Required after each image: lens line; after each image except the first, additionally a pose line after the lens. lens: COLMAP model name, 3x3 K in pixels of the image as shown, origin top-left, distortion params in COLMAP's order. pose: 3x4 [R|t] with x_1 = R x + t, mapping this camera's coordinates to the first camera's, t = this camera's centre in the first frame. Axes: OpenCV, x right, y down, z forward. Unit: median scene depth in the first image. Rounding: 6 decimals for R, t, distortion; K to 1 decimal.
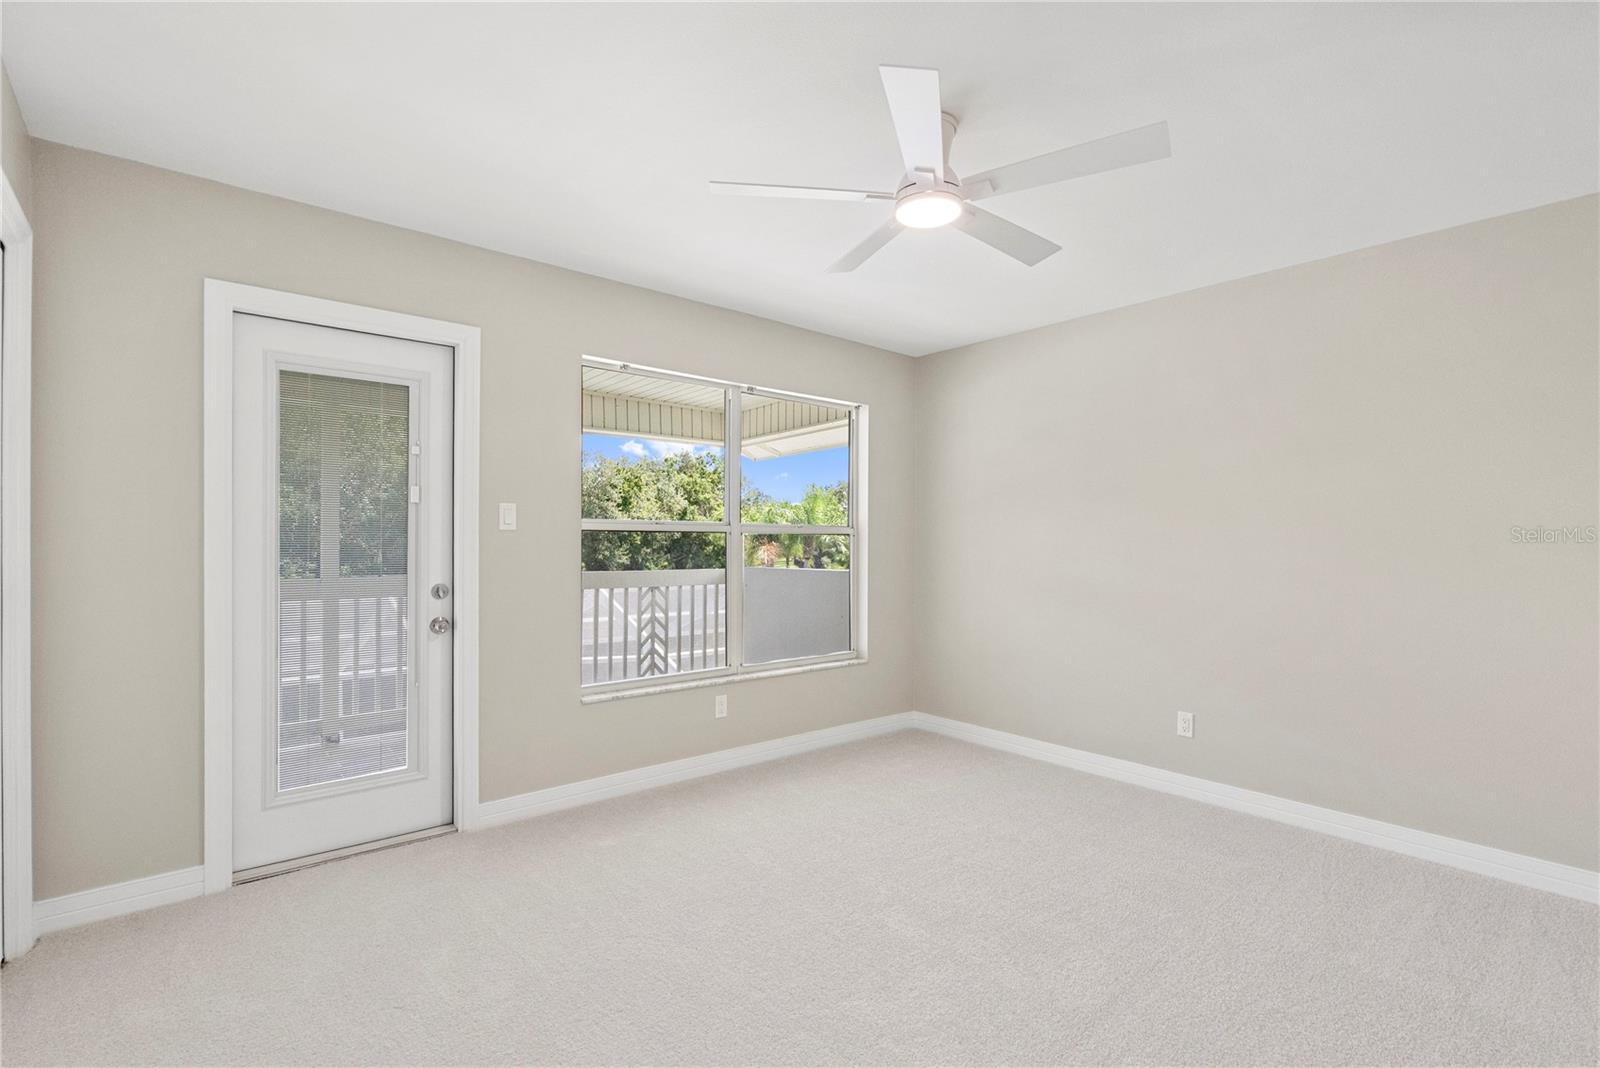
lens RADIAL K [[717.6, 0, 800.0], [0, 717.6, 534.0], [0, 0, 1]] dist [-0.003770, -0.000064]
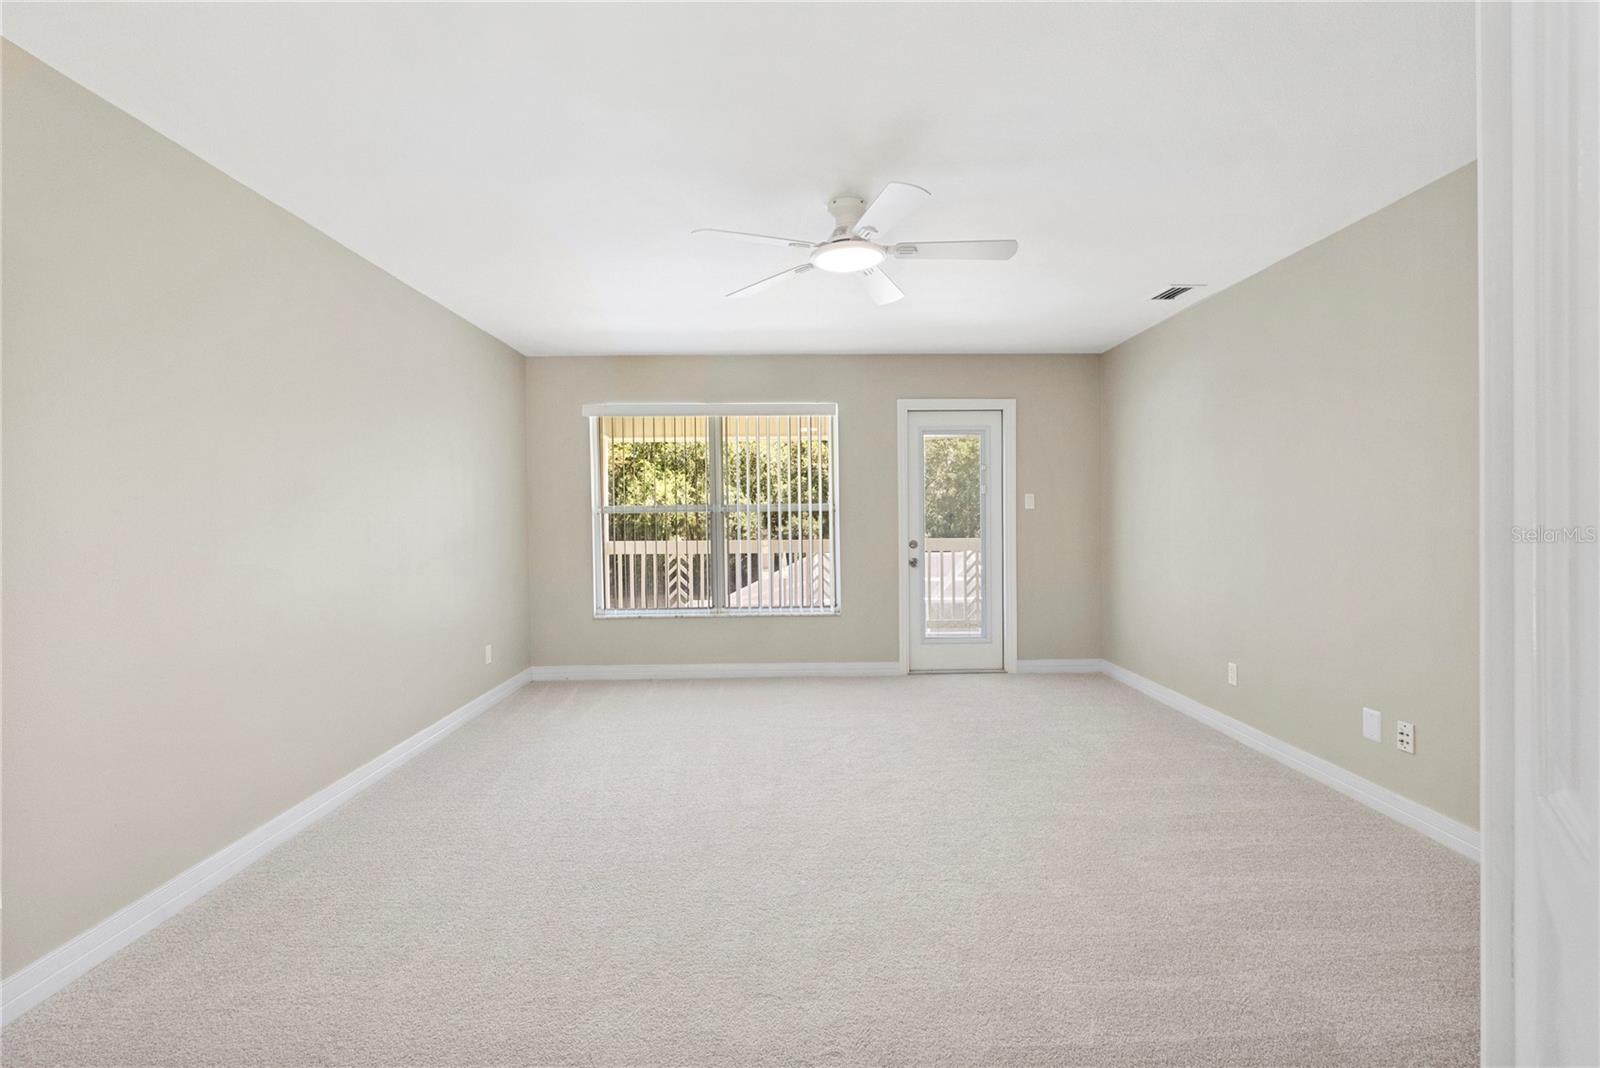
lens RADIAL K [[717.6, 0, 800.0], [0, 717.6, 534.0], [0, 0, 1]] dist [-0.003770, -0.000064]
pose [[0.744424, 0.010807, -0.667620, 0.399120], [0.016959, 0.999240, 0.035086, -0.015795], [0.667492, -0.037441, 0.743675, -0.795744]]
